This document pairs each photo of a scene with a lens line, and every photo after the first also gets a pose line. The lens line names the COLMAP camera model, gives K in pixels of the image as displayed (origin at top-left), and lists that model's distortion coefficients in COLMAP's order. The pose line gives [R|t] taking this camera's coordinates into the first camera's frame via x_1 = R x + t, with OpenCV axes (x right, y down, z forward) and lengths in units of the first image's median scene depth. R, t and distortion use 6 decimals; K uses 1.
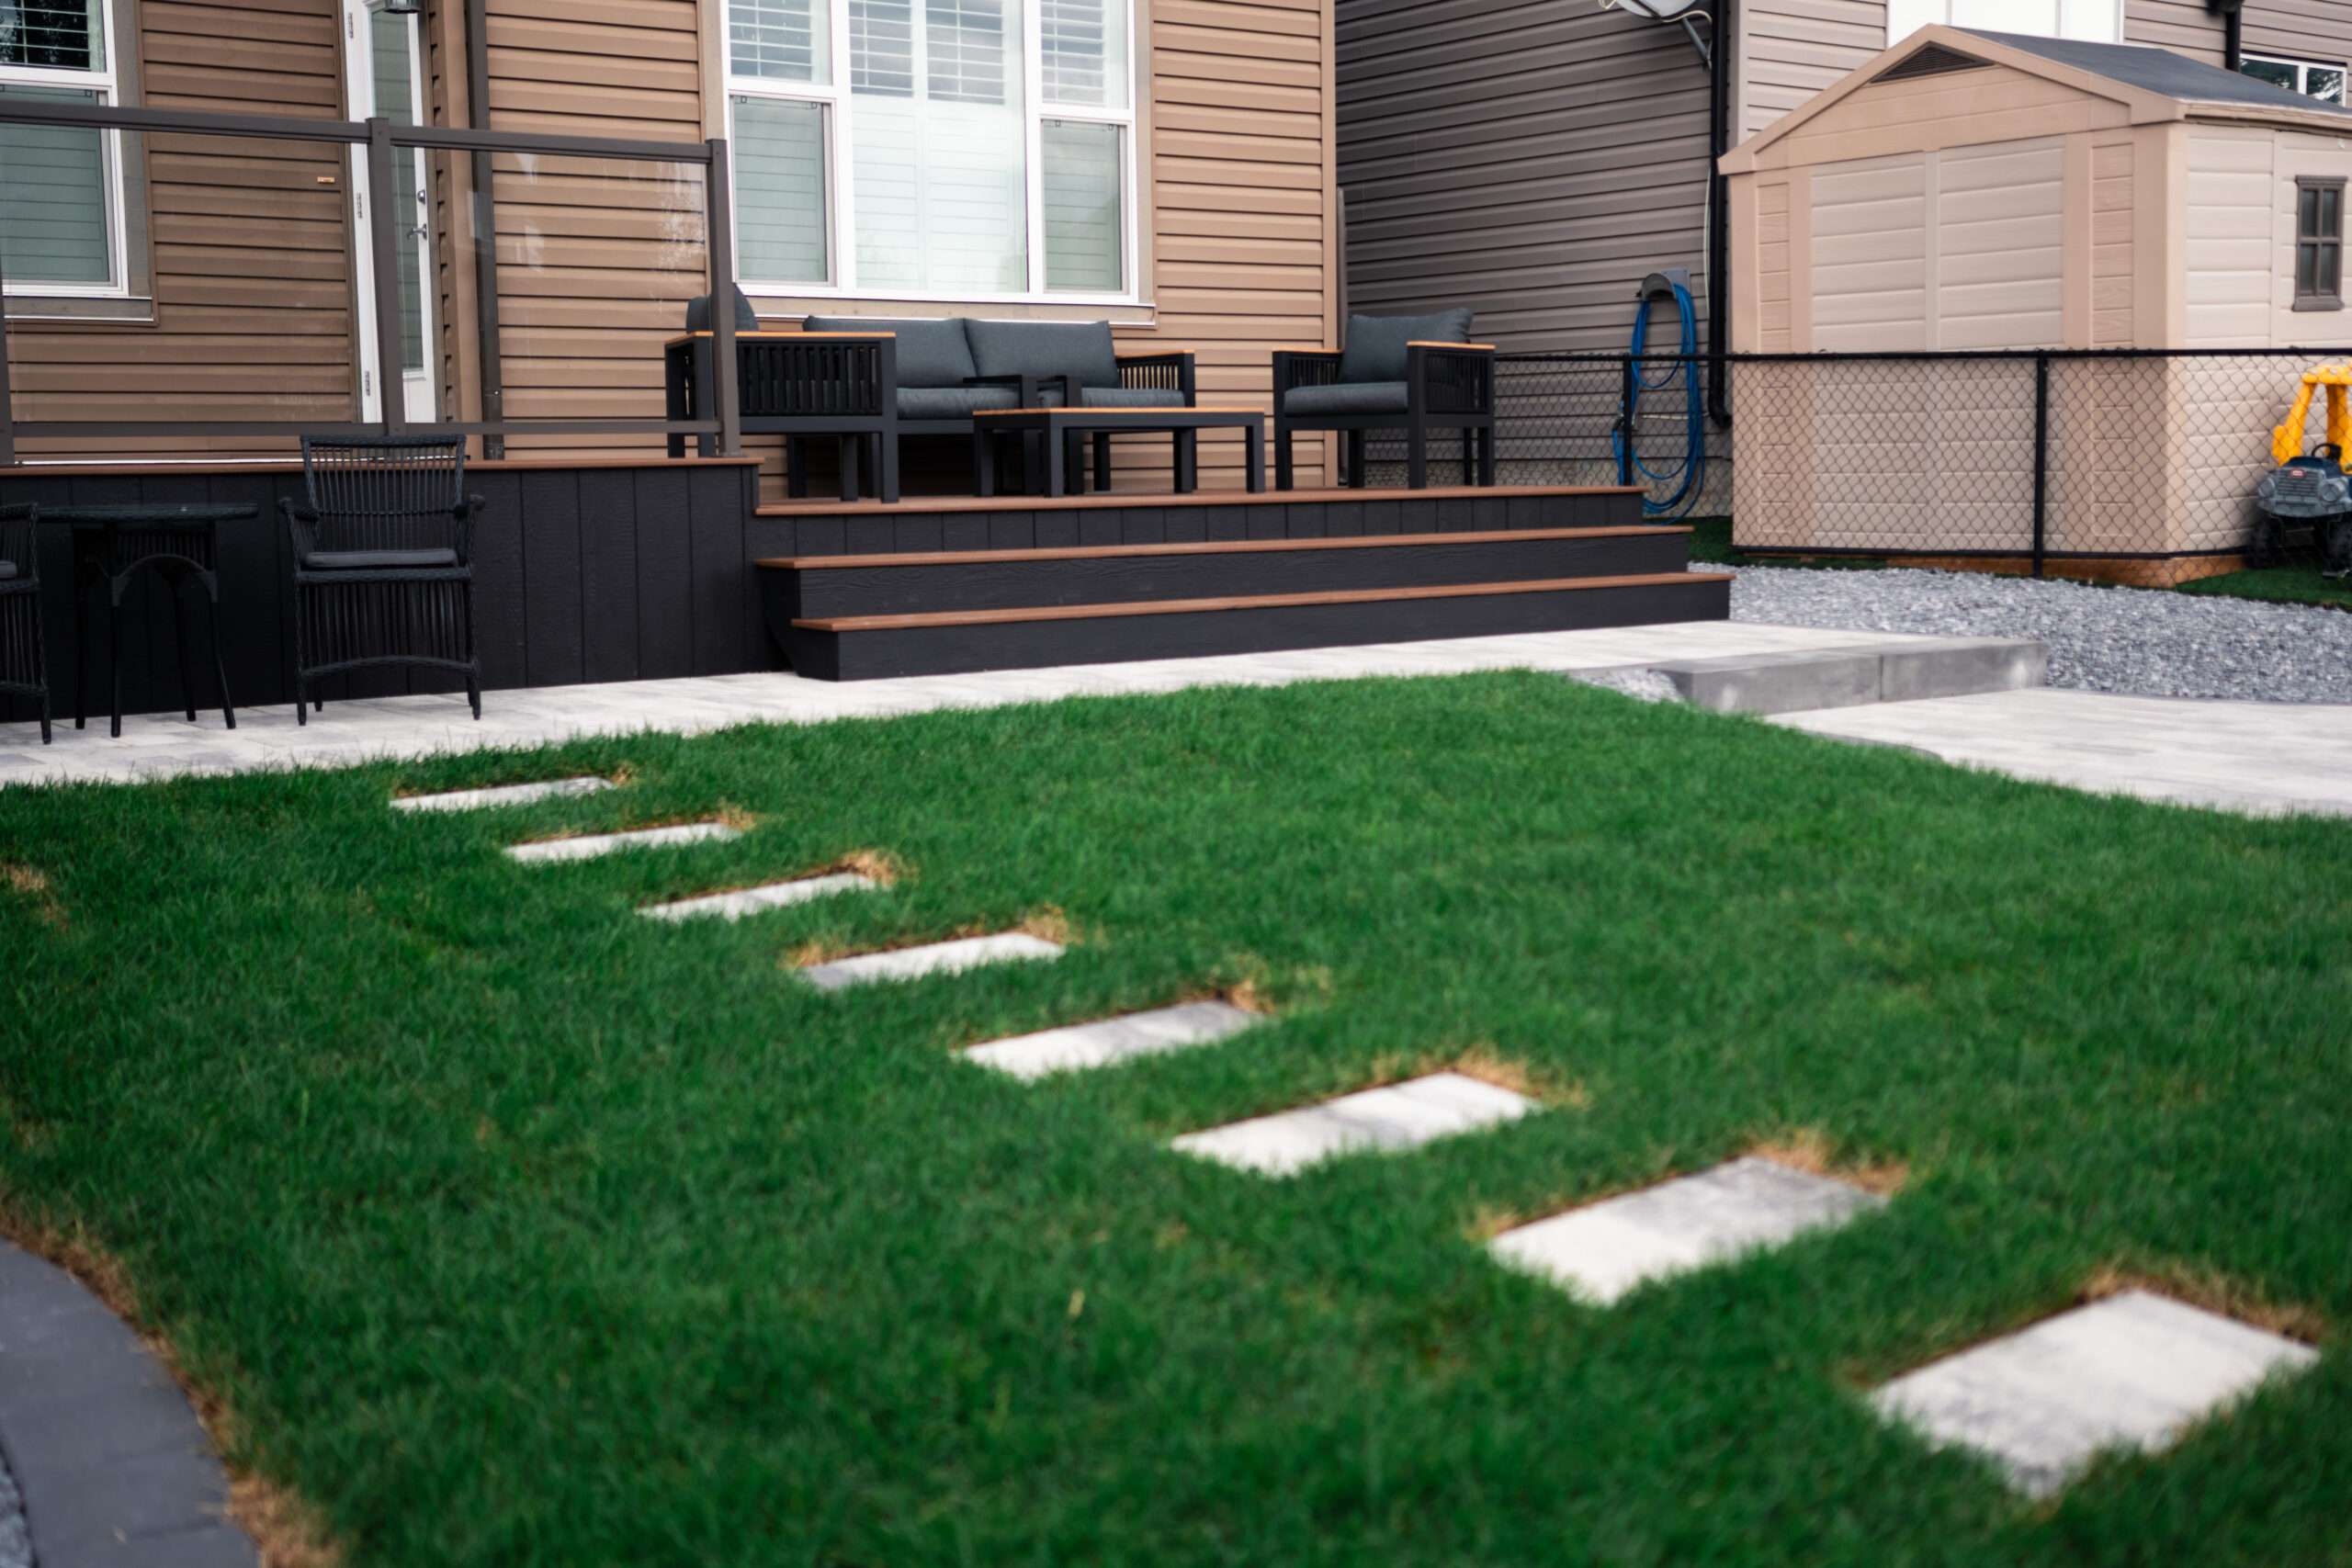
lens RADIAL K [[2720.9, 0, 1176.0], [0, 2720.9, 784.0], [0, 0, 1]] dist [-0.007273, 0.018982]
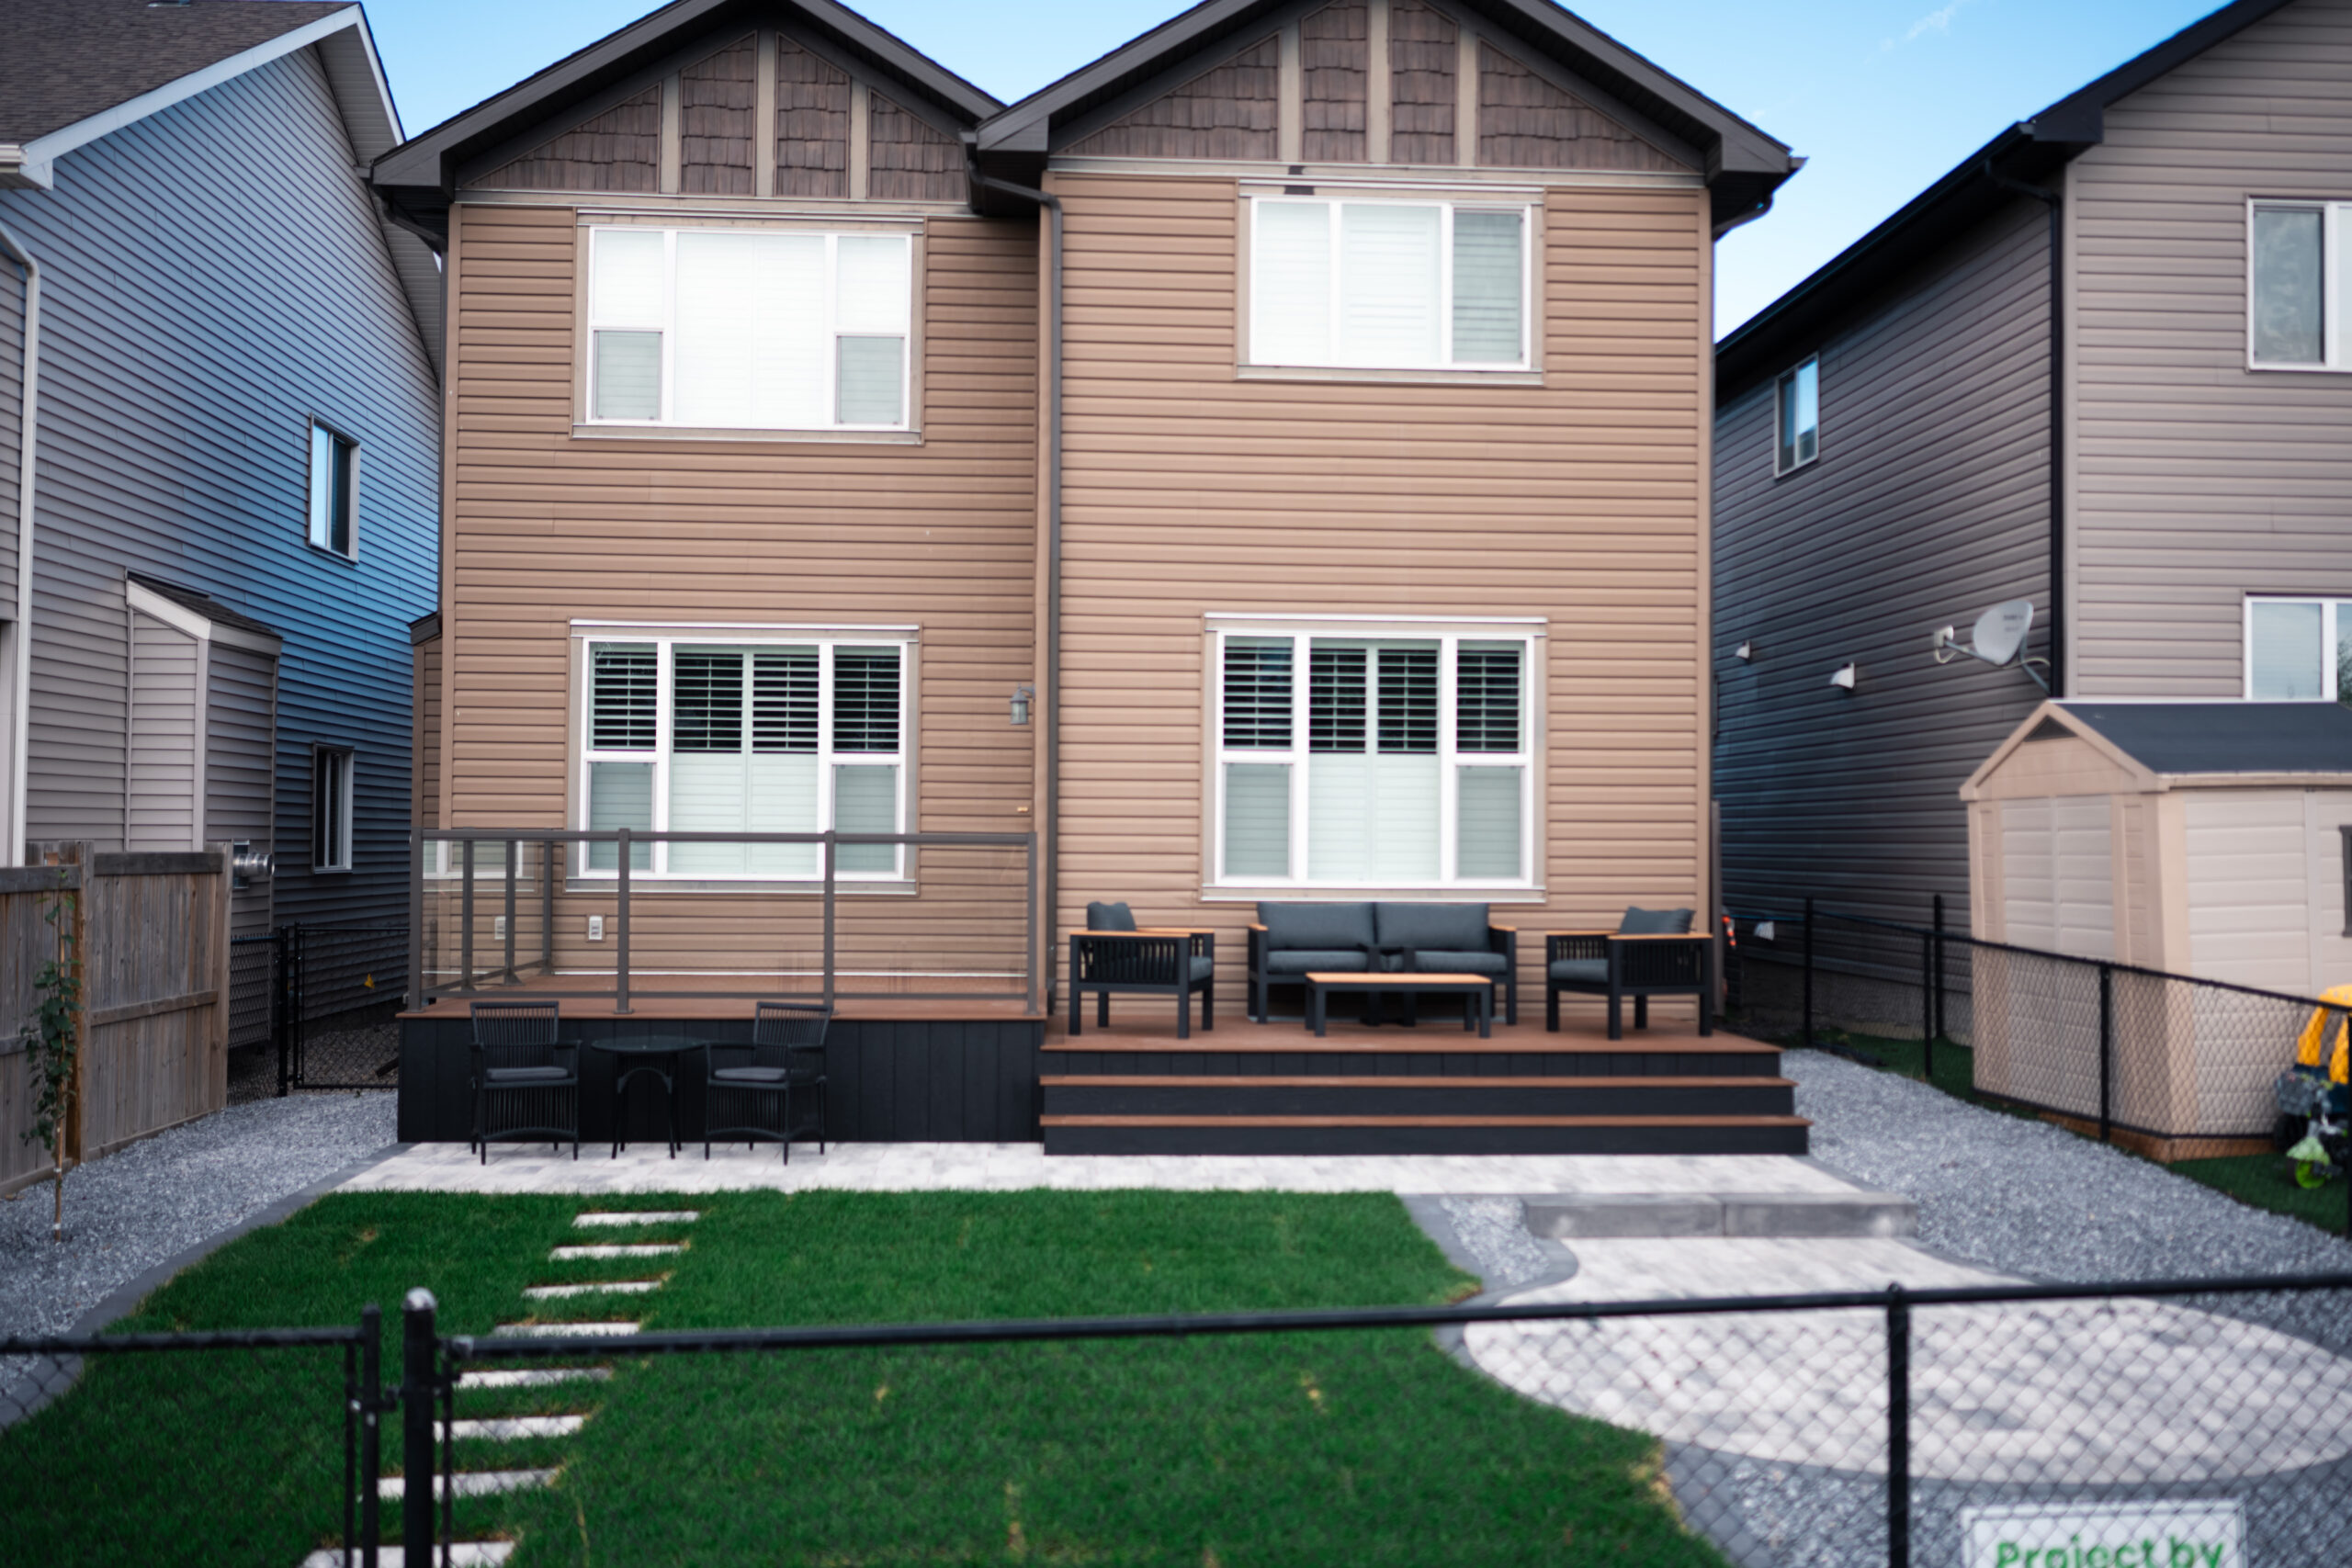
lens RADIAL K [[2284.7, 0, 1176.0], [0, 2284.7, 784.0], [0, 0, 1]] dist [-0.013390, 0.011251]
pose [[0.835439, 0.007685, -0.549530, 0.555624], [-0.085486, 0.989549, -0.116124, -0.083703], [0.542894, 0.143991, 0.827365, -0.122249]]
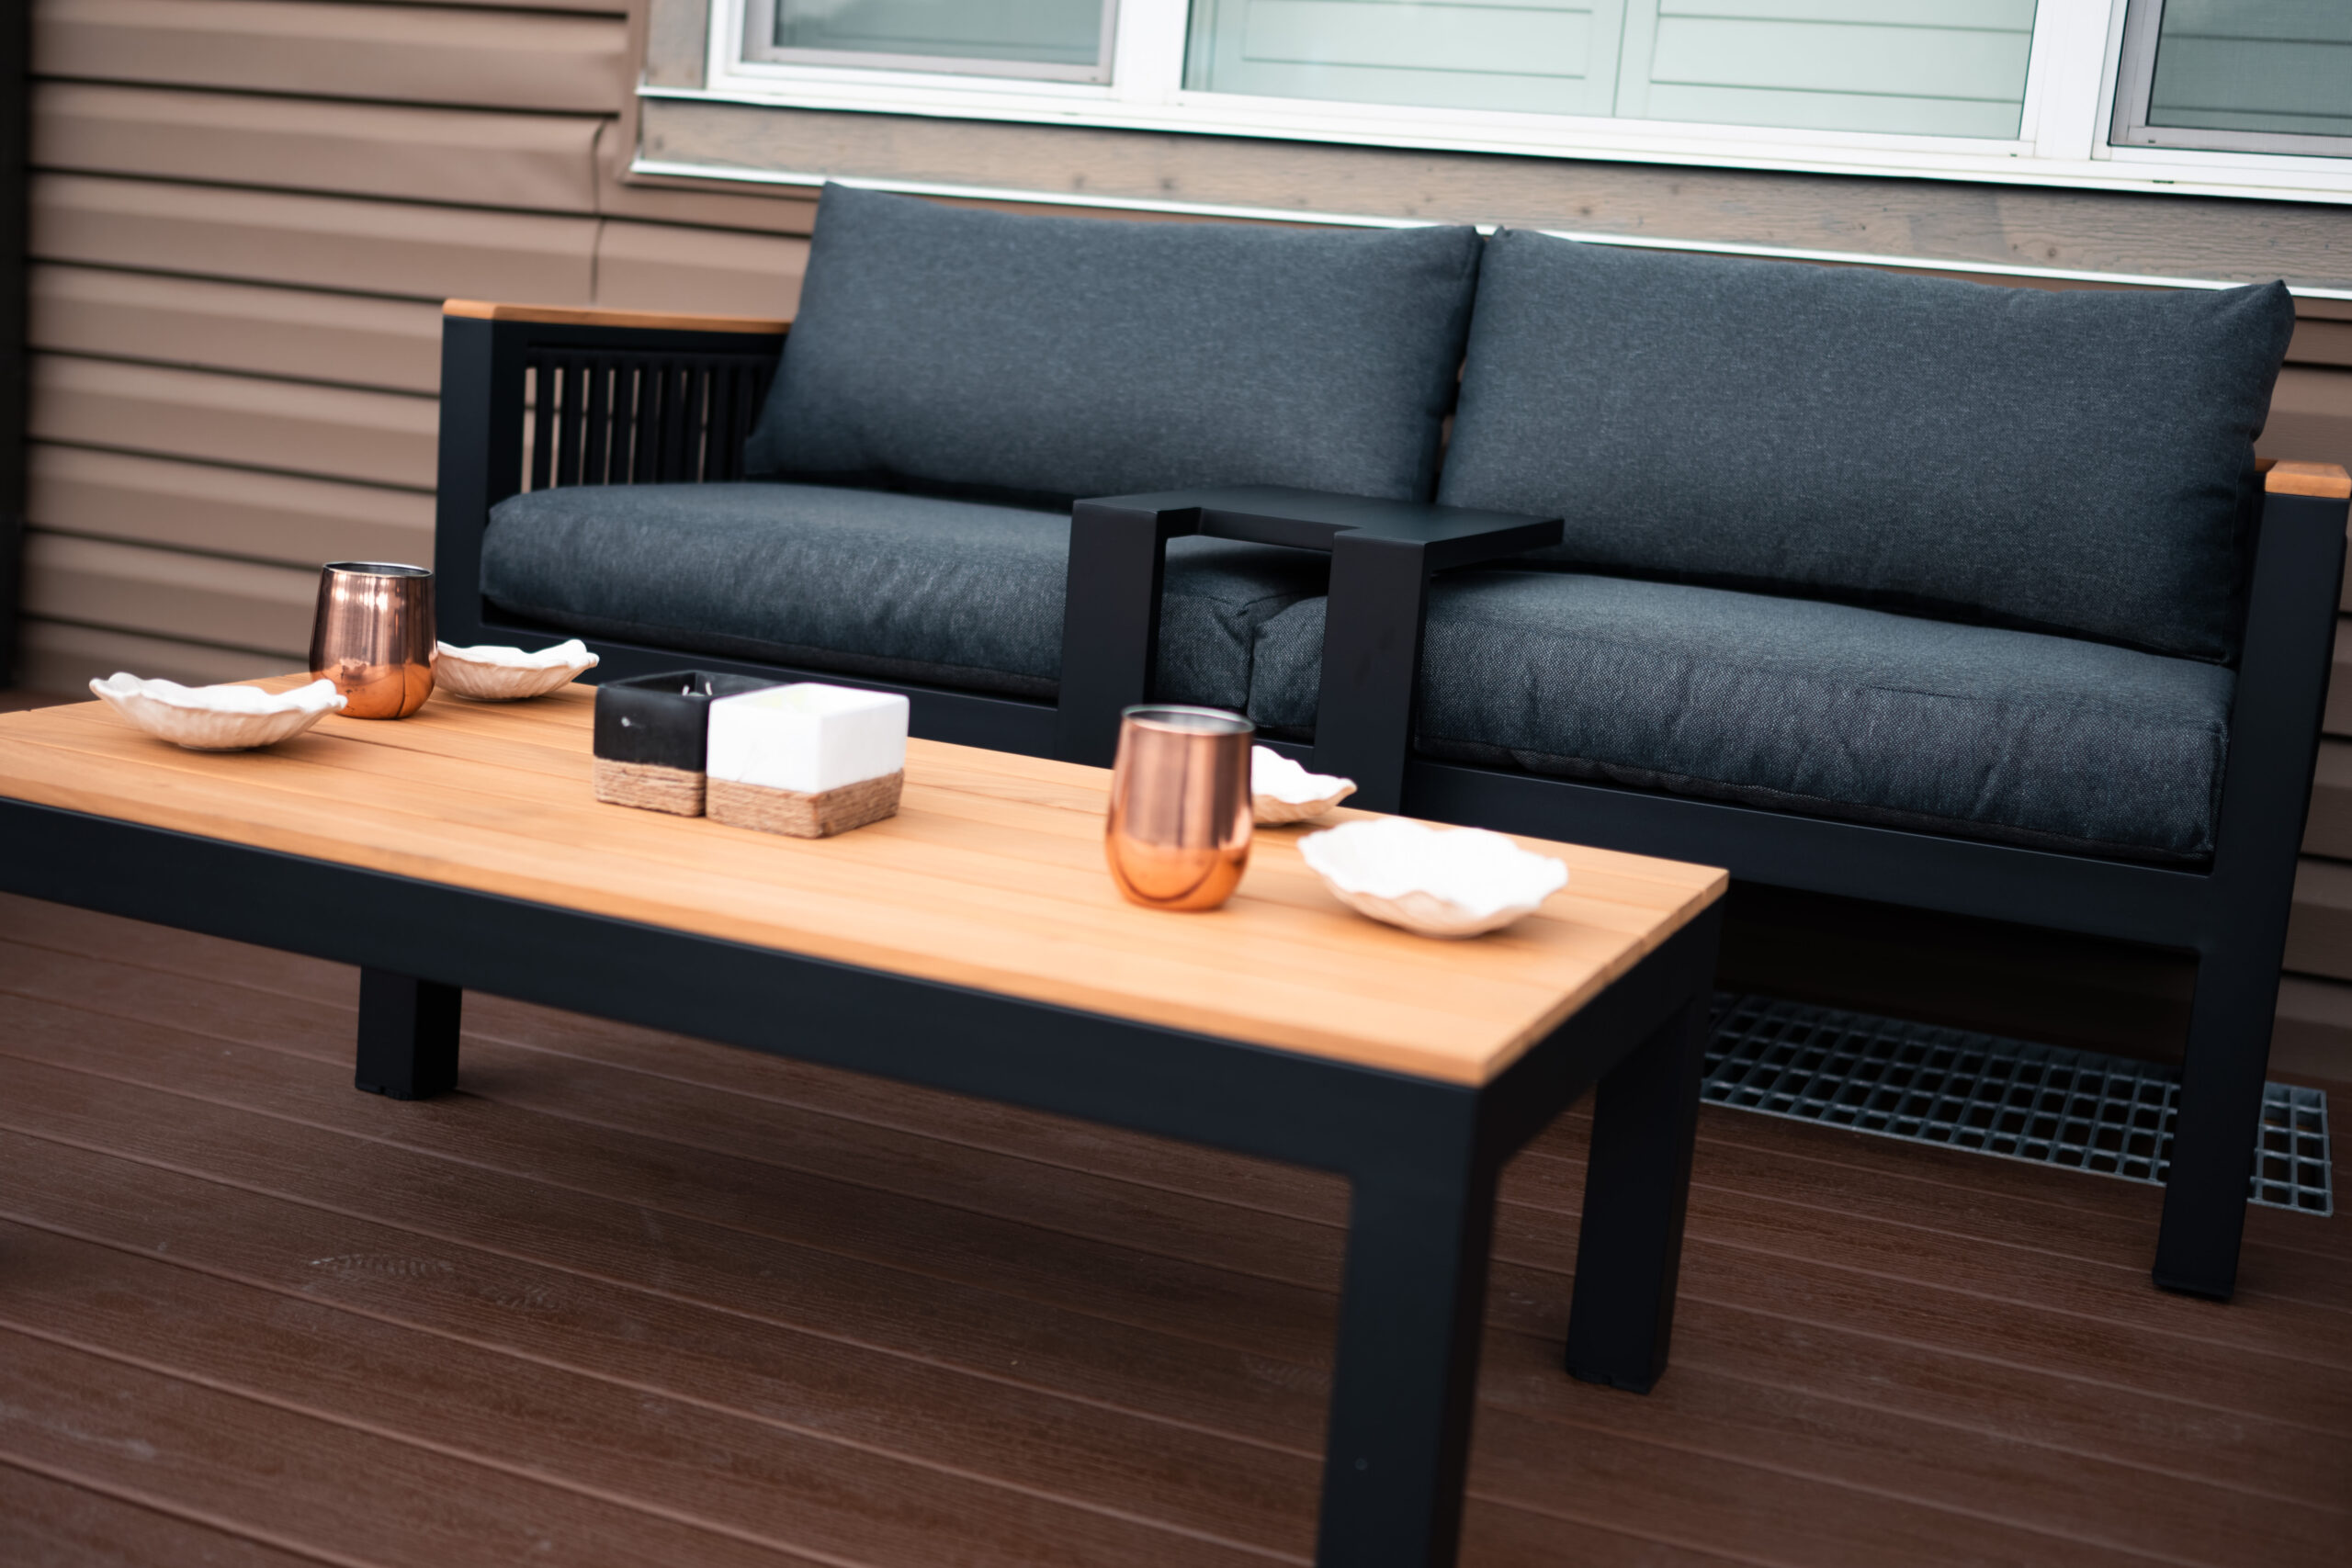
lens RADIAL K [[2720.9, 0, 1176.0], [0, 2720.9, 784.0], [0, 0, 1]] dist [-0.007273, 0.018982]
pose [[0.512154, 0.207400, -0.833477, 0.116839], [-0.195556, 0.973078, 0.121973, -0.156953], [0.836335, 0.100523, 0.538924, 0.908876]]
